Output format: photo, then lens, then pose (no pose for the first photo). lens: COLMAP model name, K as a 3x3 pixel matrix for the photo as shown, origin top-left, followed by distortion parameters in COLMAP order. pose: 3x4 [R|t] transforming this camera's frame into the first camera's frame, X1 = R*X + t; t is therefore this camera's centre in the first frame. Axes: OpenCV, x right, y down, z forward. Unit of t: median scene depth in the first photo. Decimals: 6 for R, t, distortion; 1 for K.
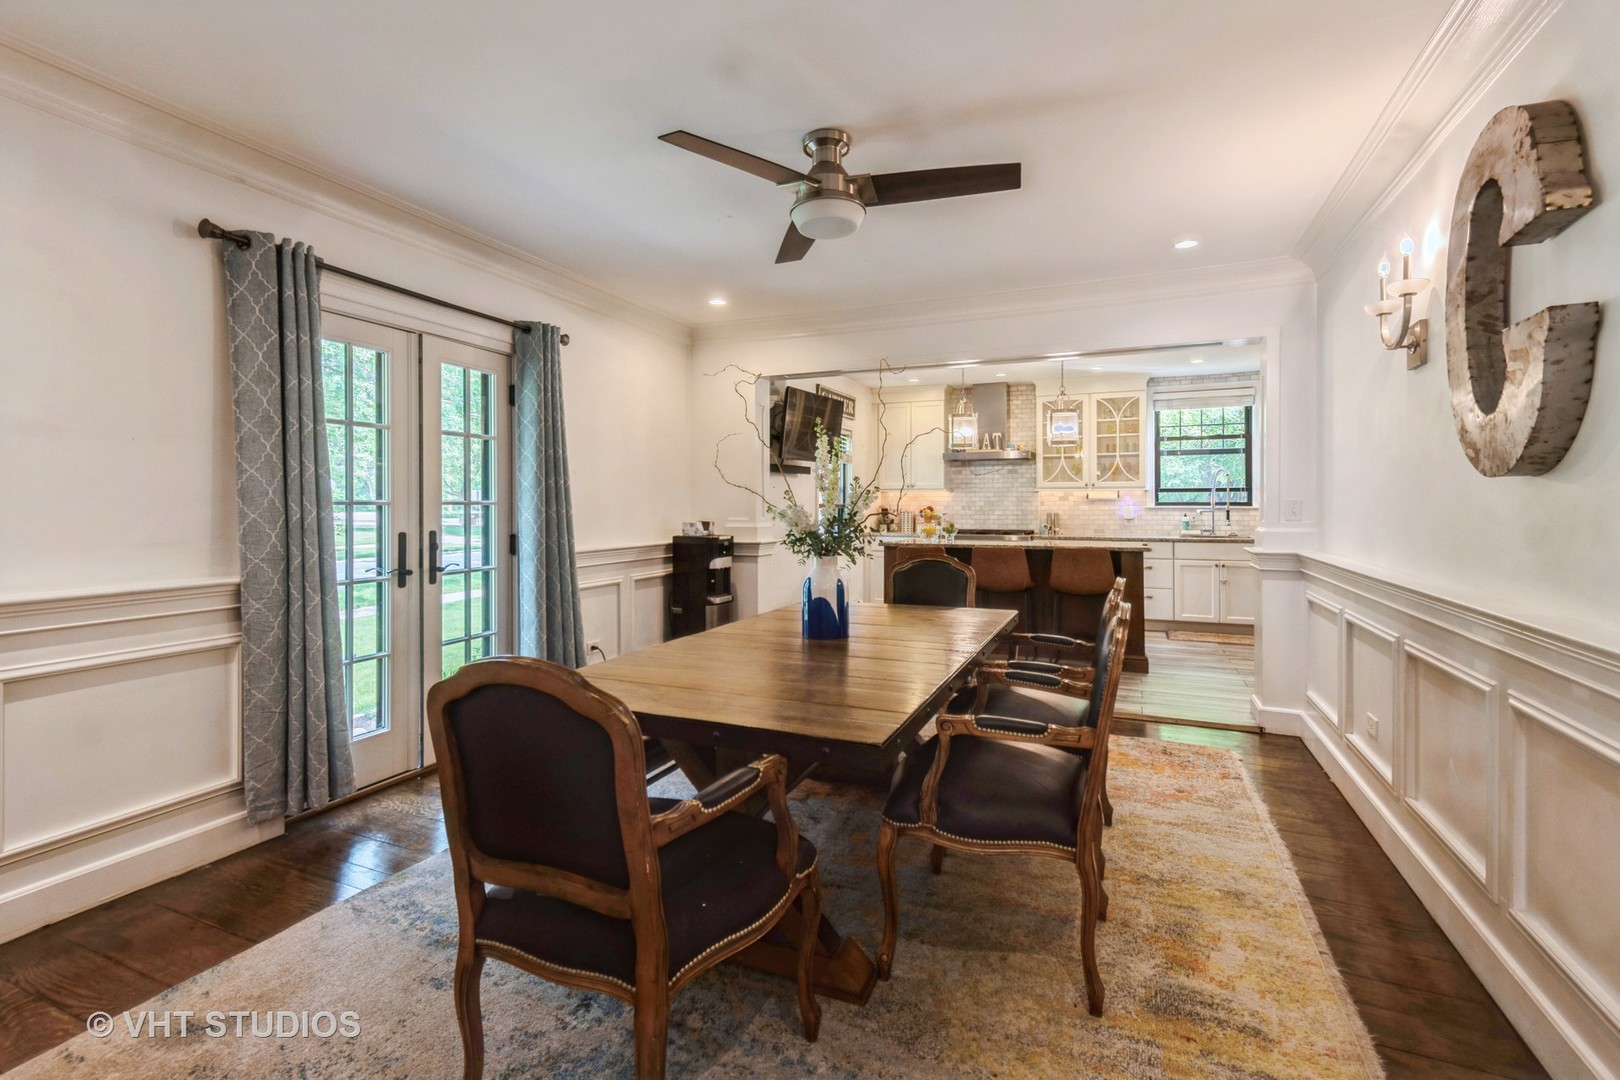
lens RADIAL K [[727.0, 0, 826.3], [0, 727.0, 507.9], [0, 0, 1]] dist [0.018716, -0.003410]
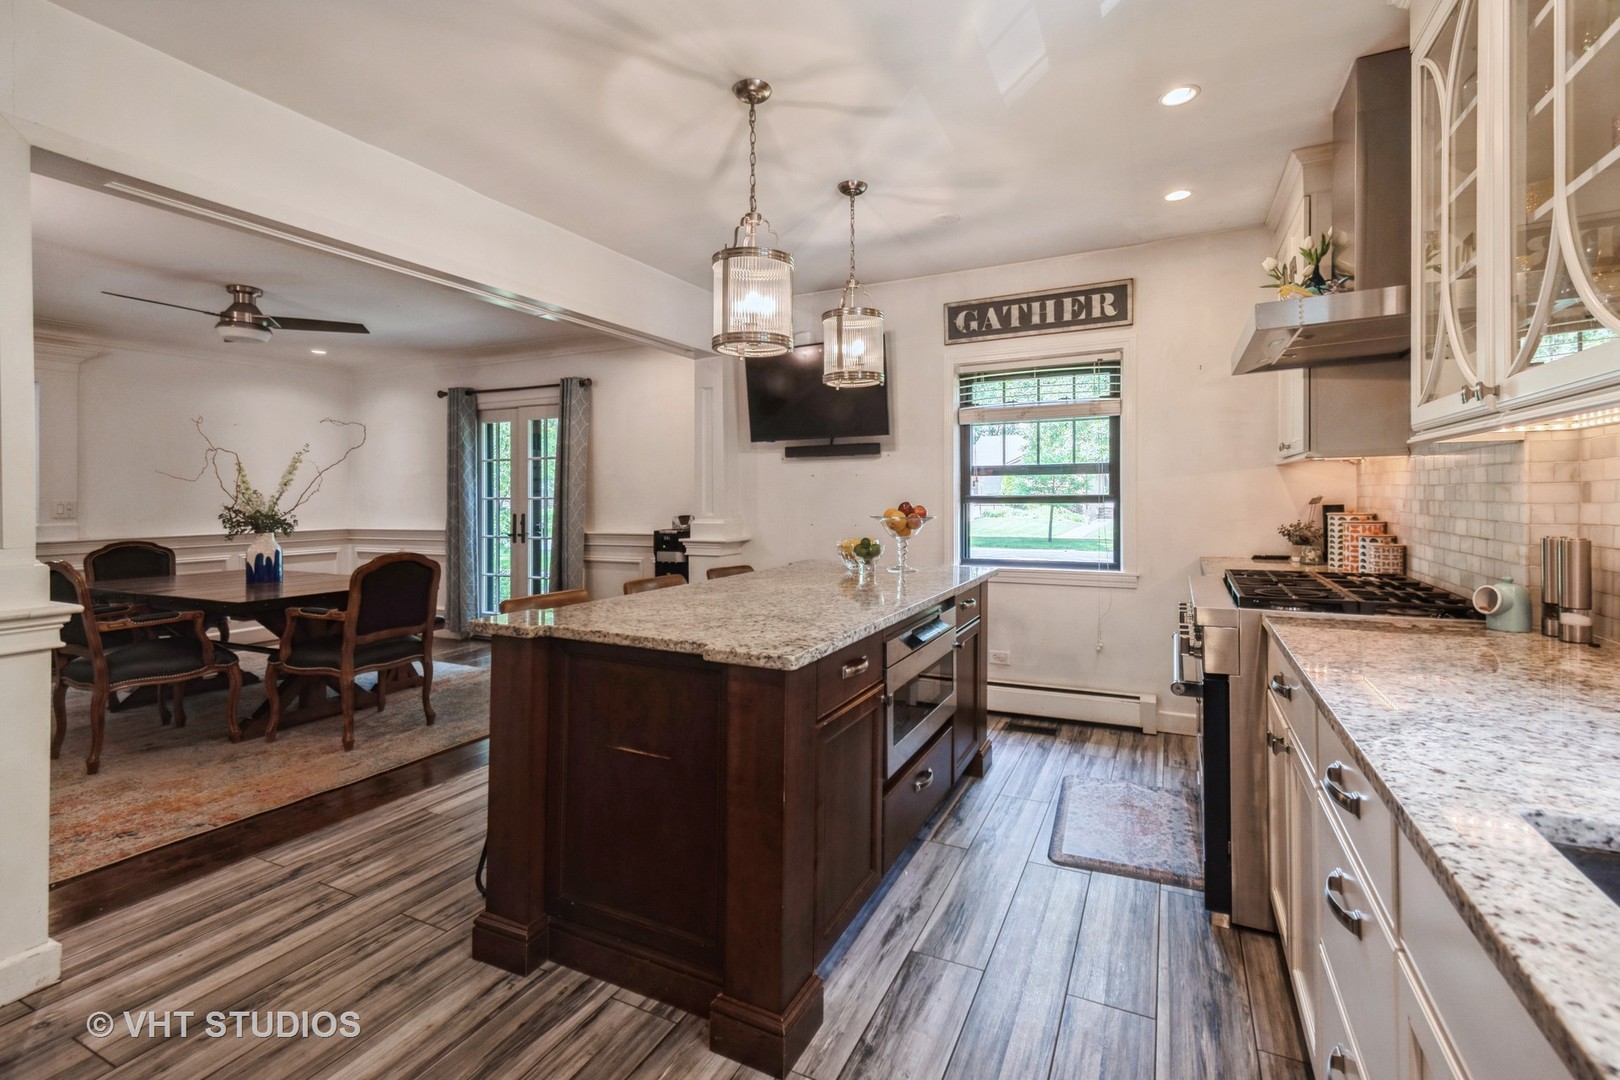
lens RADIAL K [[727.0, 0, 819.2], [0, 727.0, 494.1], [0, 0, 1]] dist [0.018716, -0.003410]
pose [[-0.054723, -0.001829, -0.998500, 1.351499], [-0.001049, 0.999998, -0.001774, -0.016109], [0.998501, 0.000950, -0.054725, 2.000940]]
